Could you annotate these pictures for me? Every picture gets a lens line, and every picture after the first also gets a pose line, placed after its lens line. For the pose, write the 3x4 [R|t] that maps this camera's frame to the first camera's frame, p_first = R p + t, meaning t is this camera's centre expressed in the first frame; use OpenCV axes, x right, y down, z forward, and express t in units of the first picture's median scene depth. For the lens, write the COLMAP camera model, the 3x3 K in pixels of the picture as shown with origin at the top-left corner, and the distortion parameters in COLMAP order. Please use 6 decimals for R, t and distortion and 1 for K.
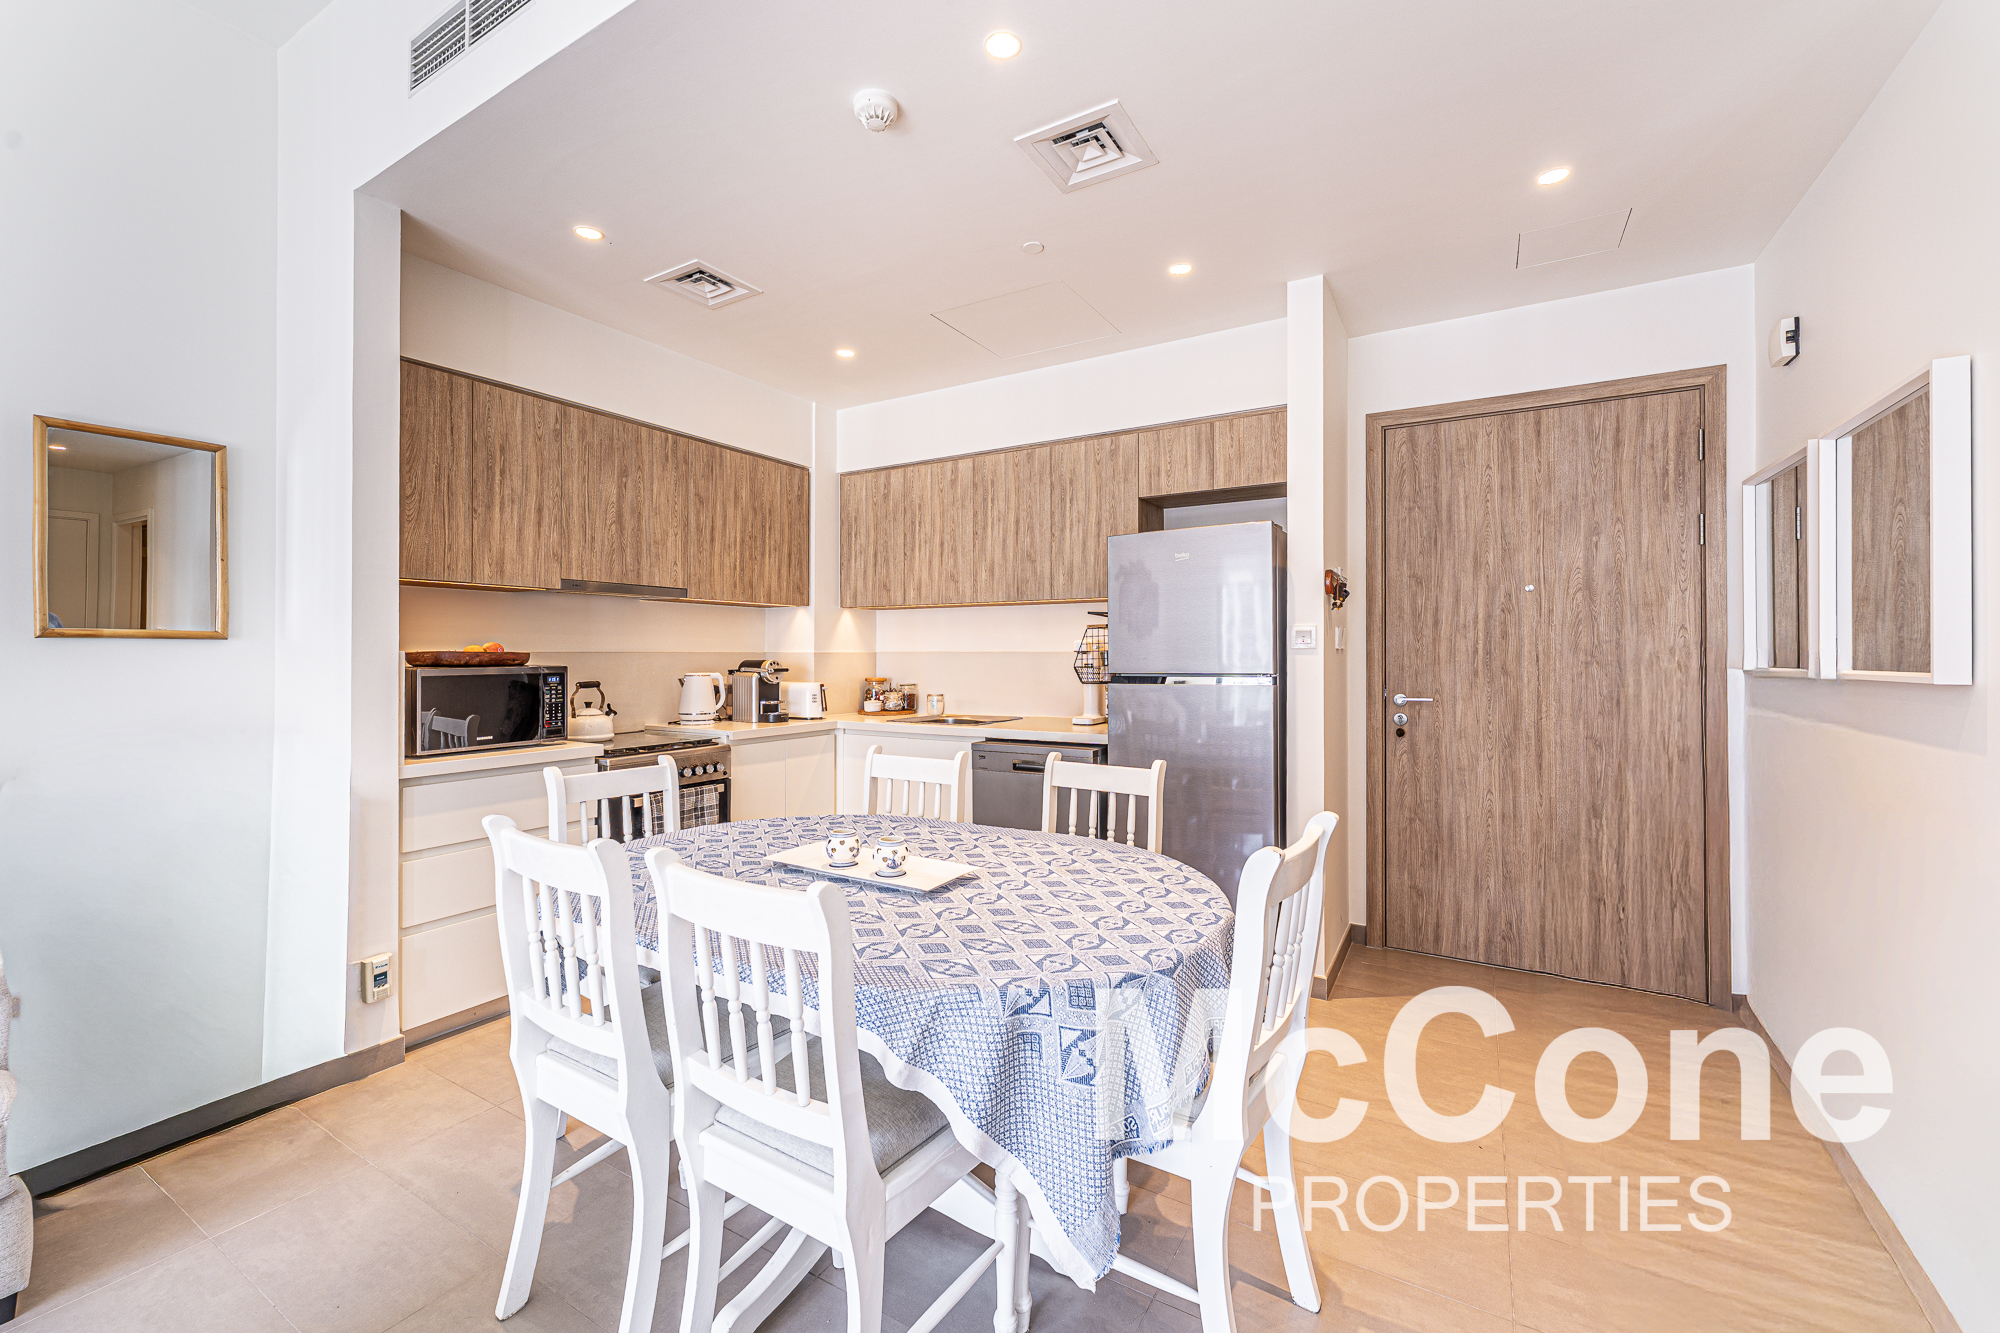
lens RADIAL K [[801.2, 0, 991.4], [0, 801.2, 654.5], [0, 0, 1]] dist [0.002100, -0.000085]
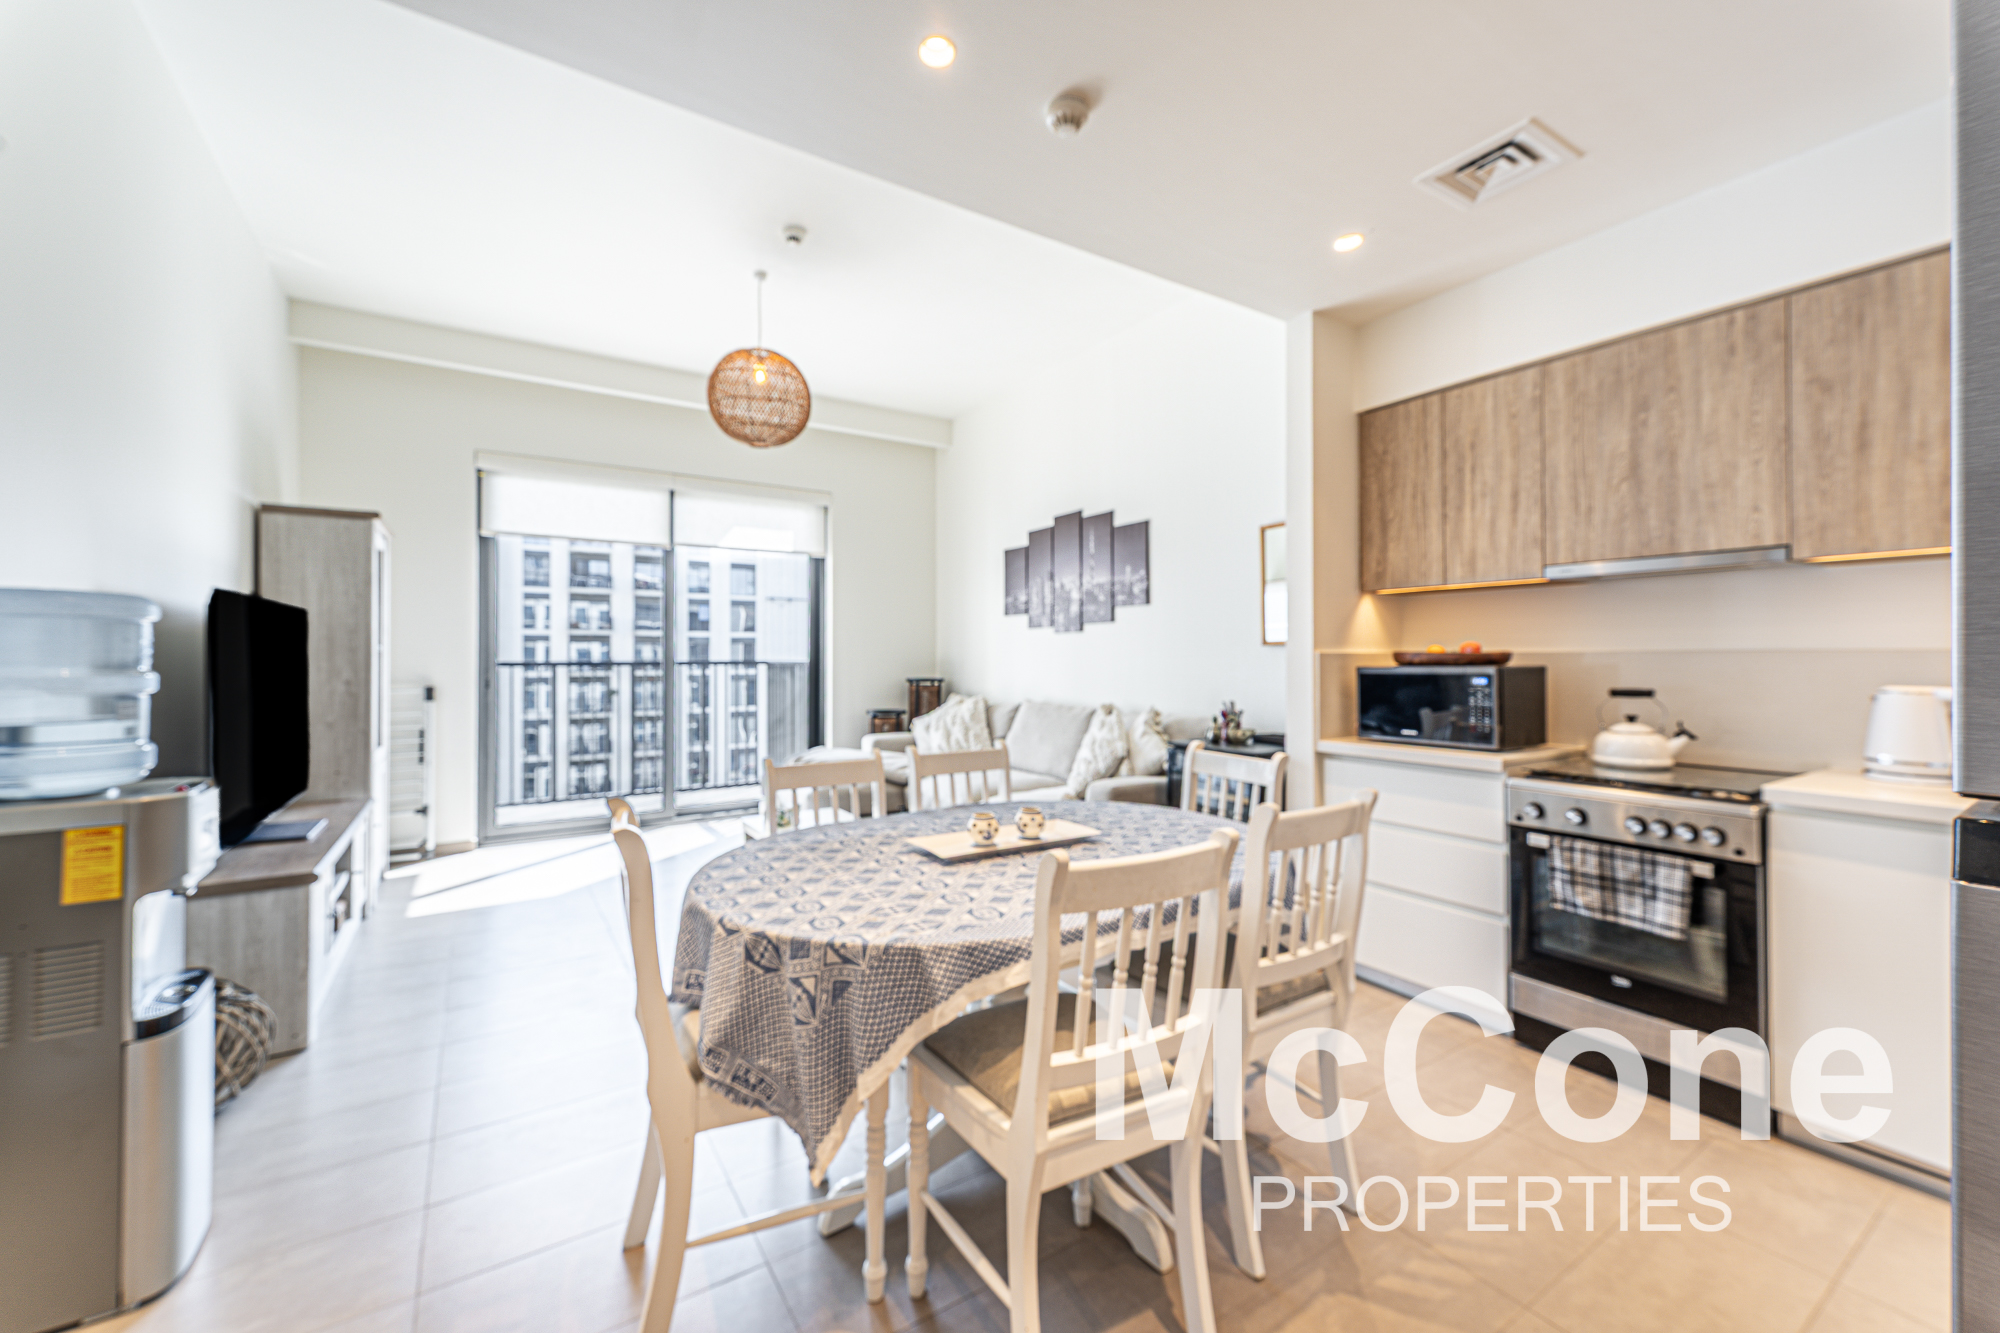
lens RADIAL K [[801.2, 0, 991.4], [0, 801.2, 654.5], [0, 0, 1]] dist [0.002100, -0.000085]
pose [[-0.447957, -0.002463, -0.894052, 0.517411], [0.000312, 0.999996, -0.002911, 0.002738], [0.894055, -0.001583, -0.447955, 0.883327]]
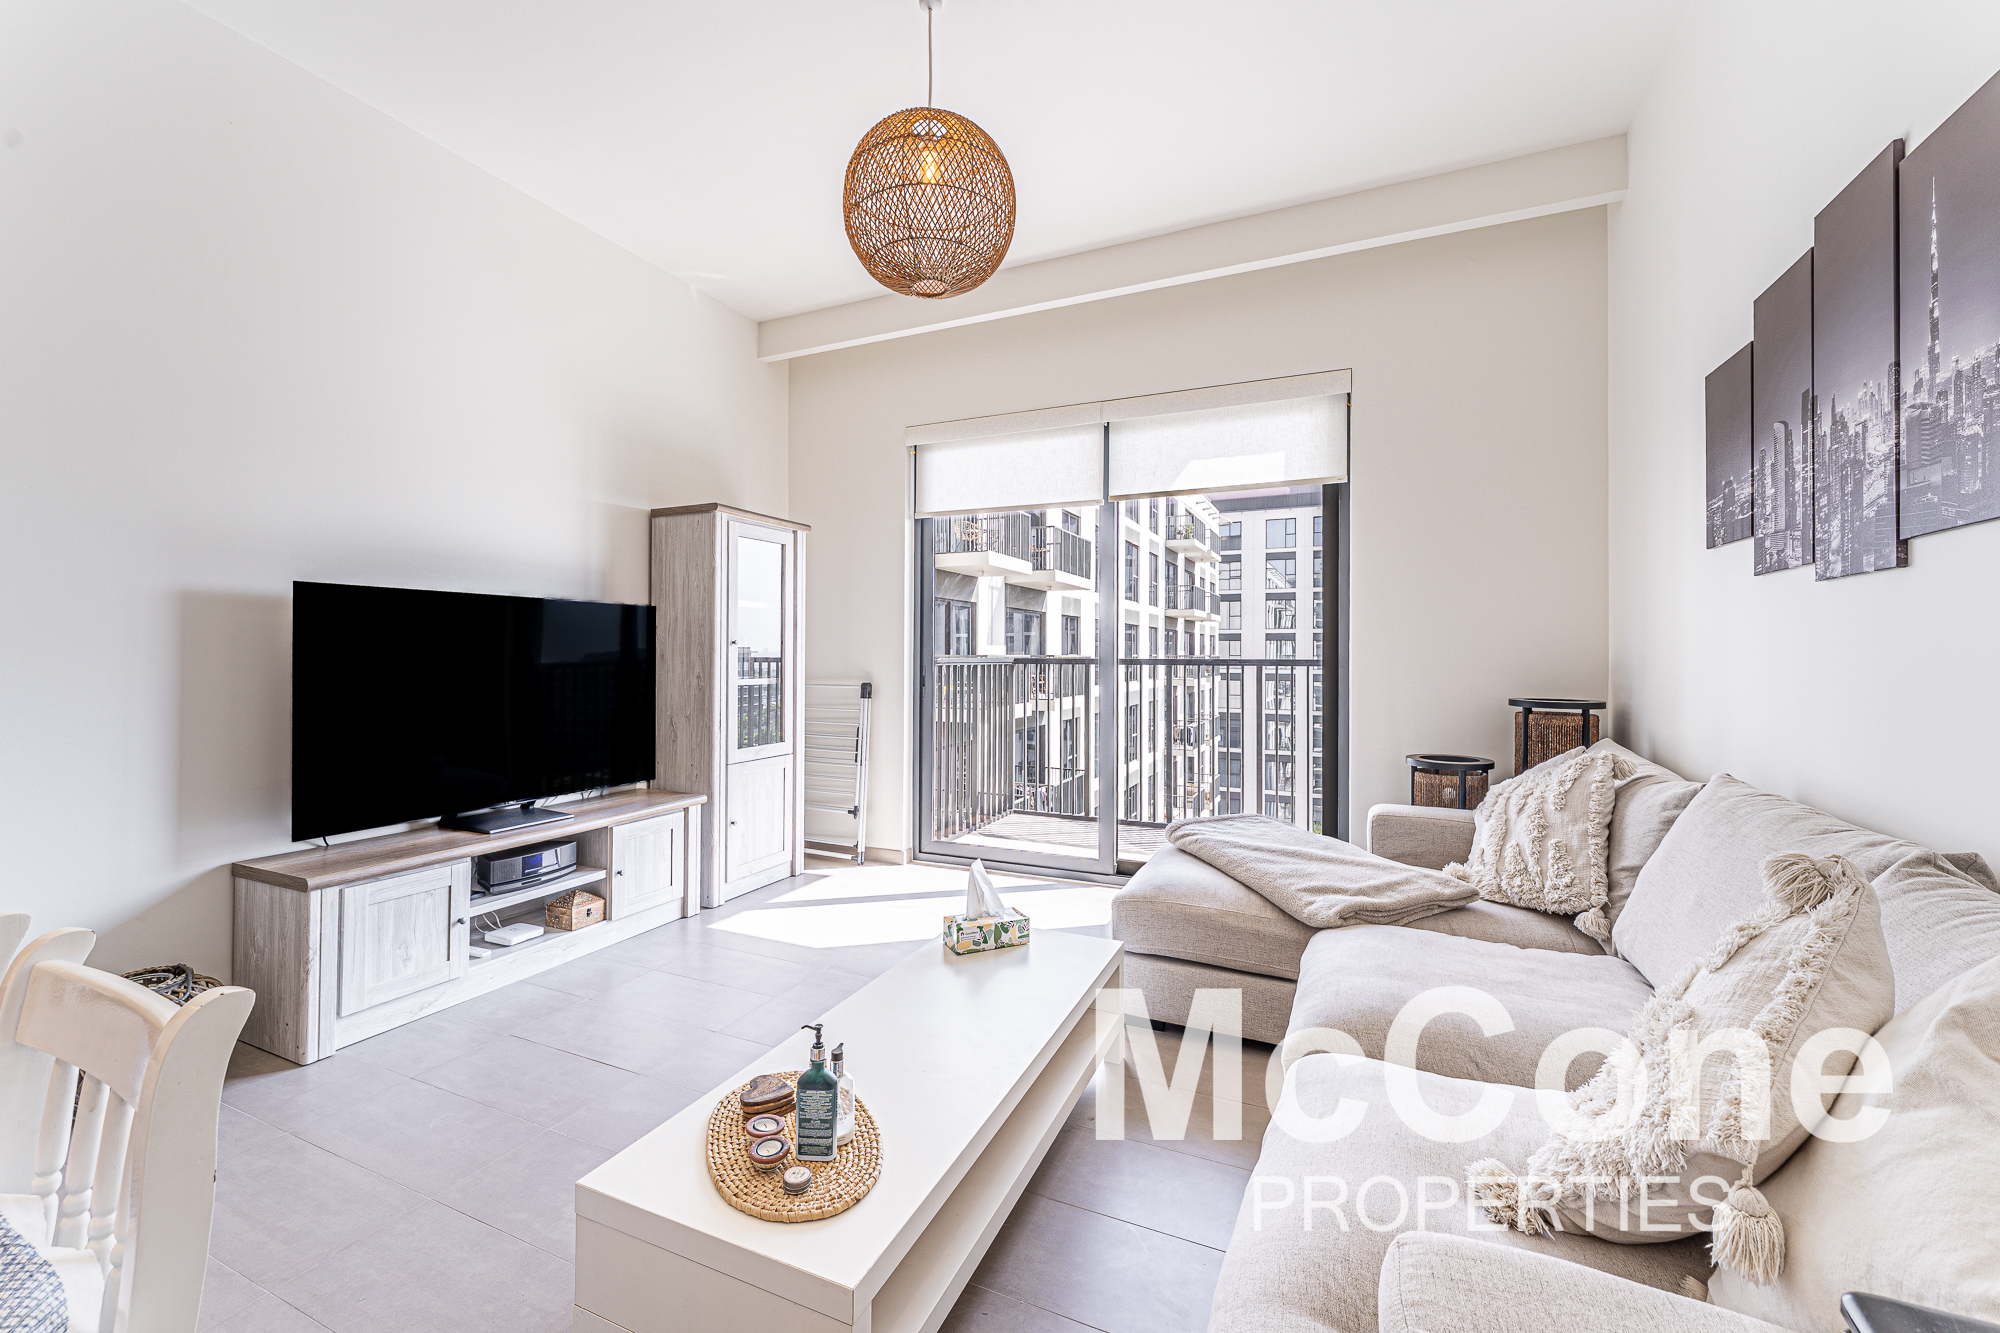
lens RADIAL K [[801.2, 0, 991.4], [0, 801.2, 654.5], [0, 0, 1]] dist [0.002100, -0.000085]
pose [[-0.995110, -0.004903, -0.098653, -0.484486], [-0.005055, 0.999986, 0.001290, 0.003889], [0.098645, 0.001783, -0.995121, 0.720574]]
